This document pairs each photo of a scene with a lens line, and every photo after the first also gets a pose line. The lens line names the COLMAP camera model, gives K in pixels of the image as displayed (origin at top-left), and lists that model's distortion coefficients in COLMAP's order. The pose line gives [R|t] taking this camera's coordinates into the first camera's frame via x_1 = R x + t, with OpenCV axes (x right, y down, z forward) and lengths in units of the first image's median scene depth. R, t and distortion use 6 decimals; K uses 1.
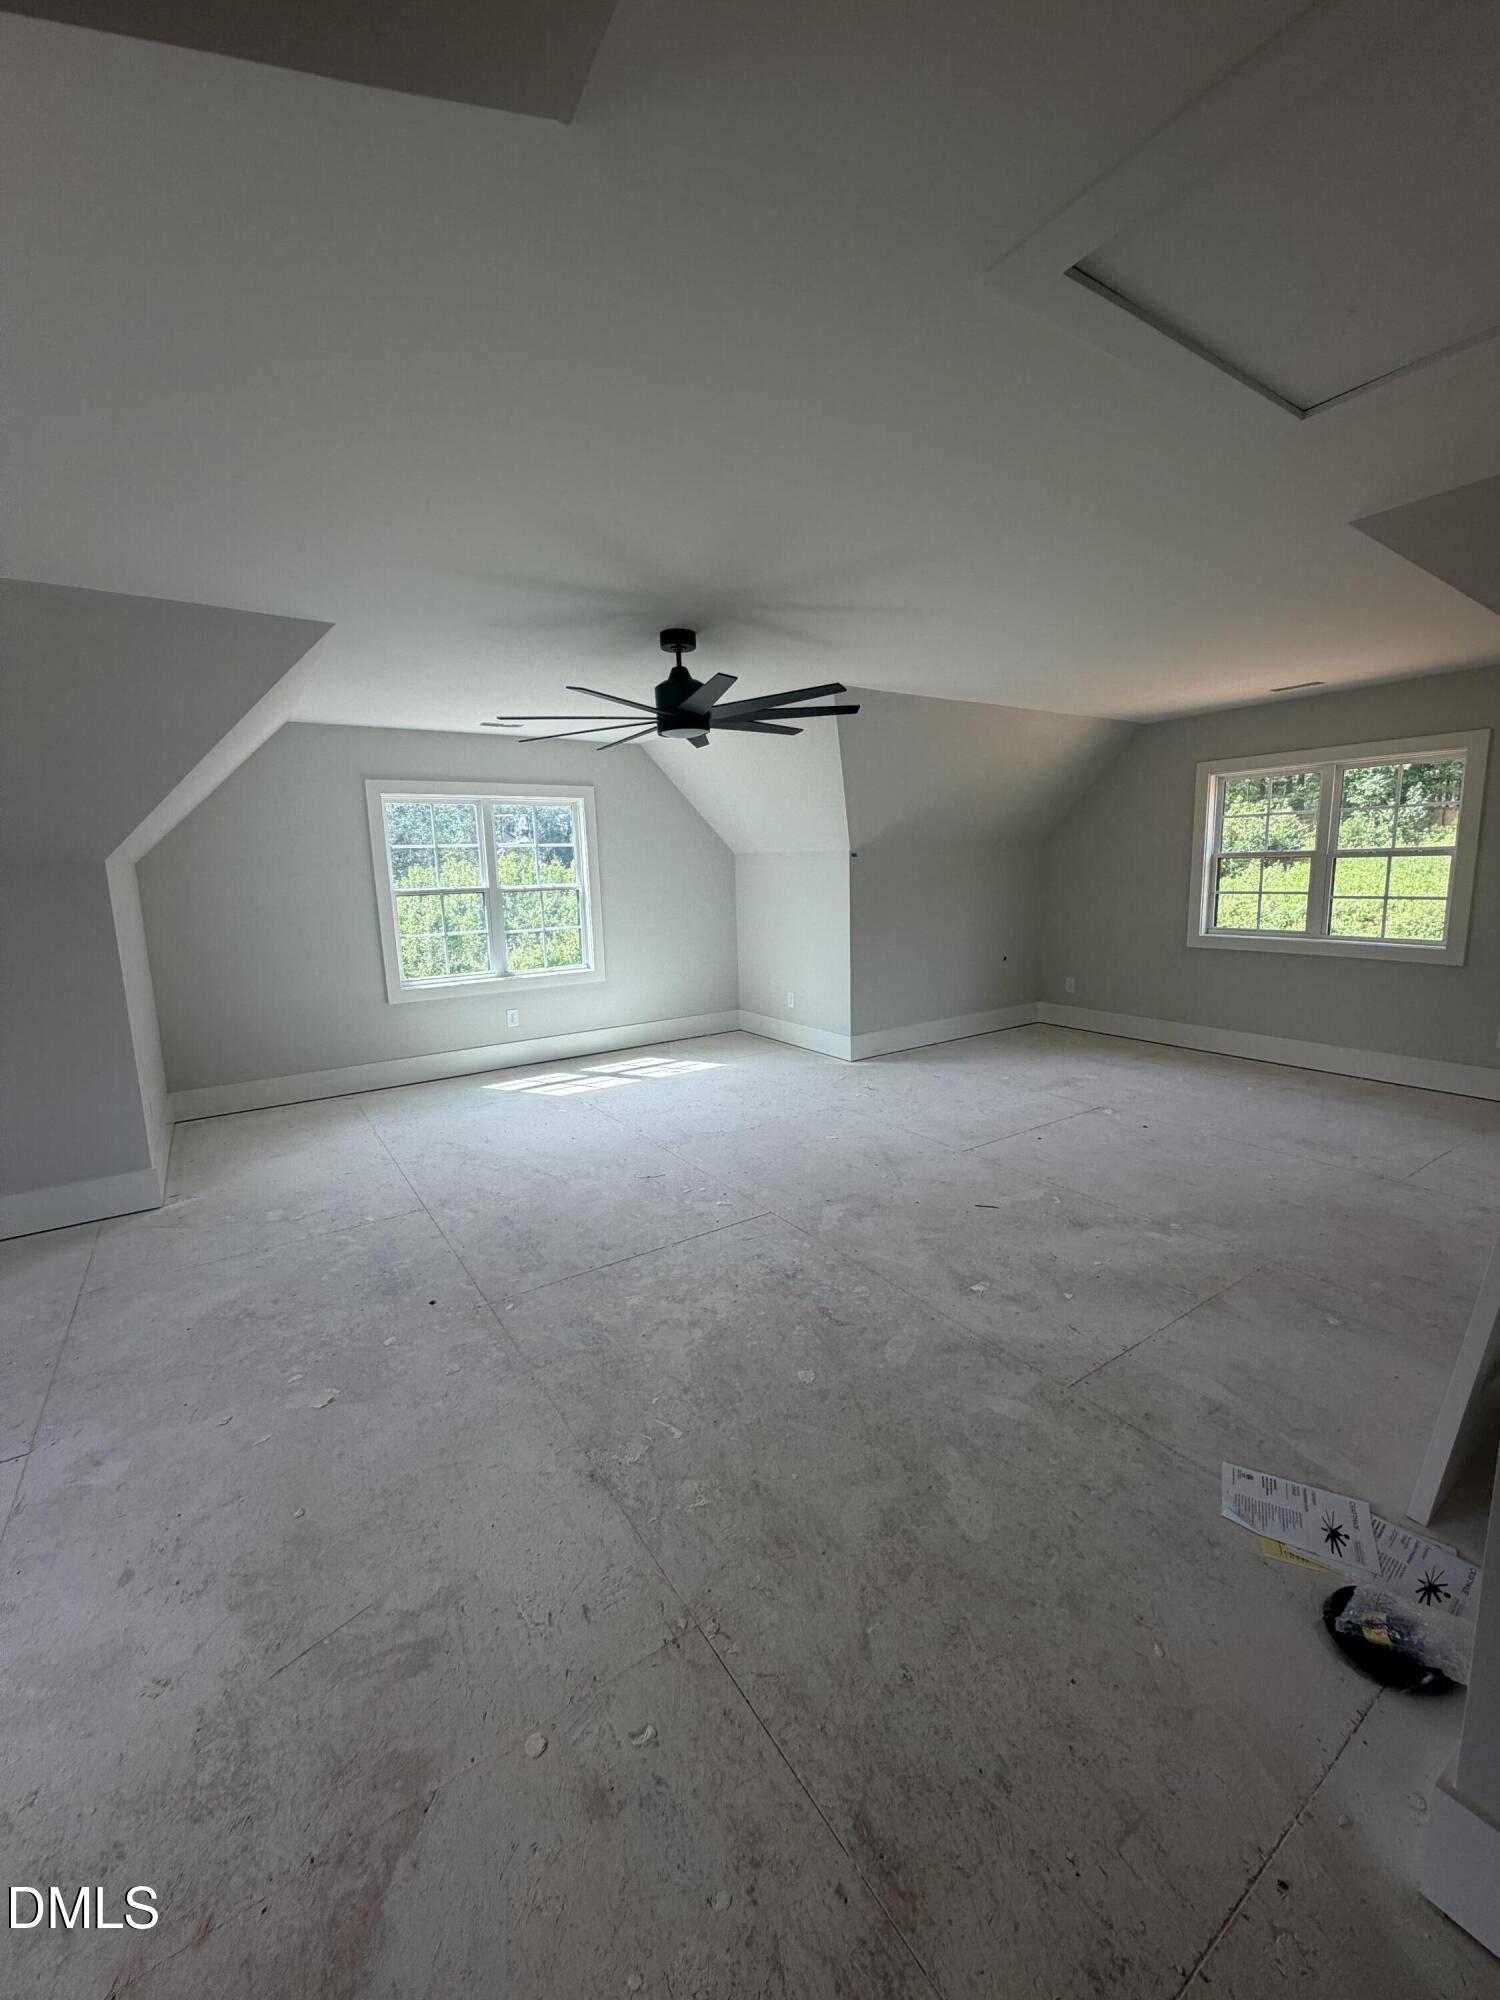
lens RADIAL K [[806.1, 0, 757.4], [0, 806.1, 996.8], [0, 0, 1]] dist [-0.001775, 0.000863]
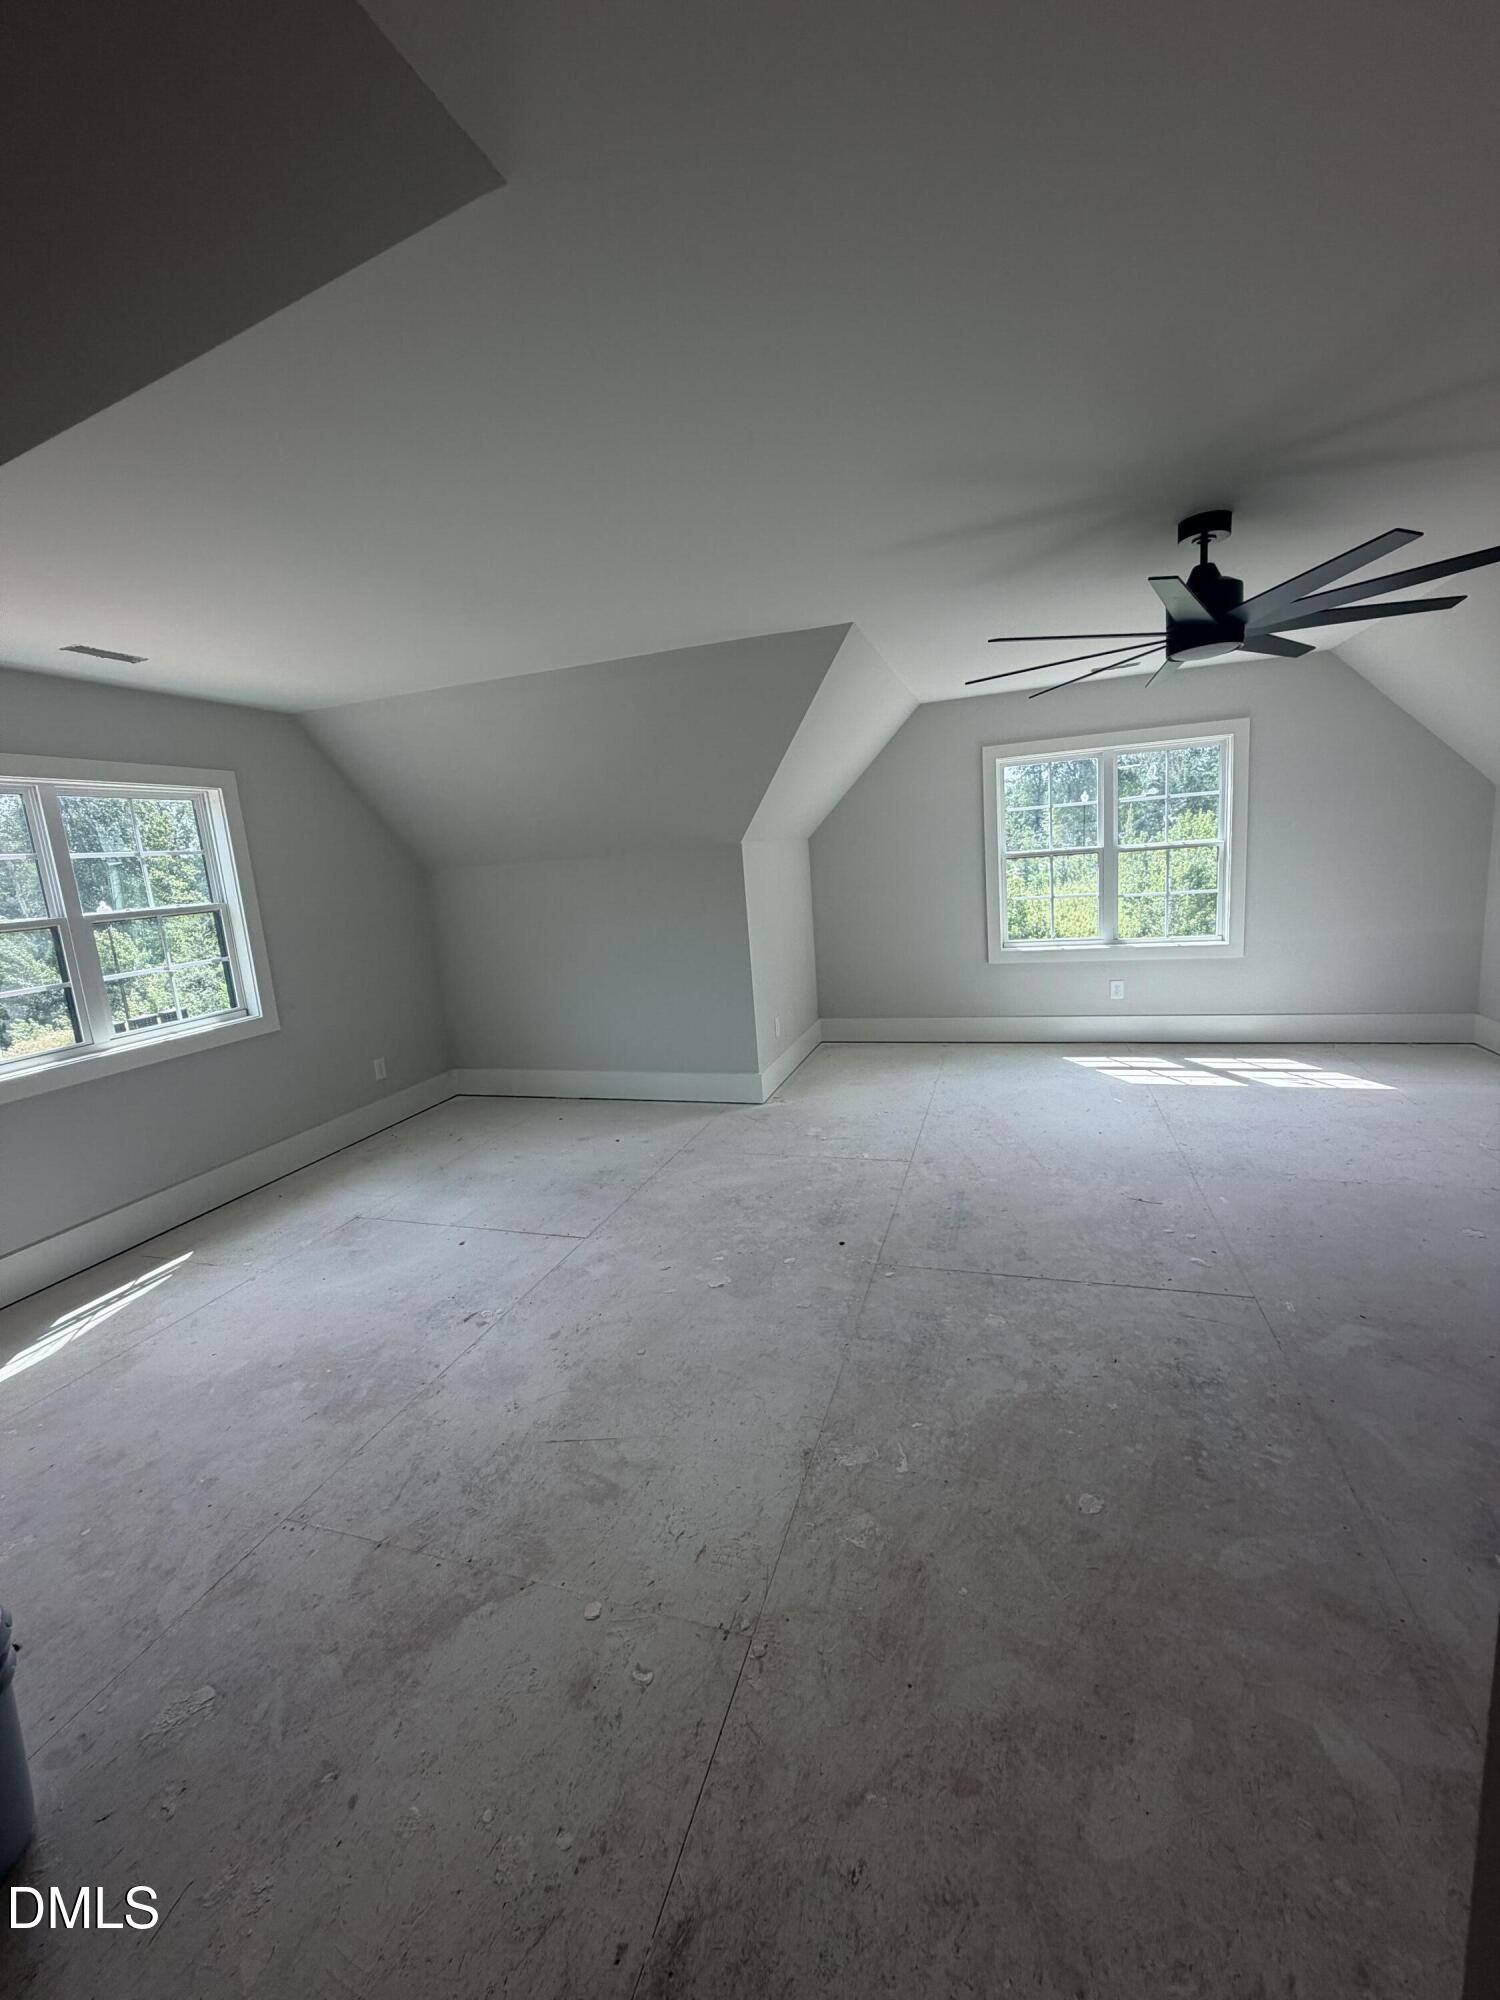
lens RADIAL K [[806.1, 0, 752.4], [0, 806.1, 996.3], [0, 0, 1]] dist [-0.001775, 0.000863]
pose [[0.606353, 0.121427, -0.785870, 0.429699], [-0.070879, 0.992592, 0.098680, -0.070461], [0.792030, -0.004133, 0.610468, 0.281882]]
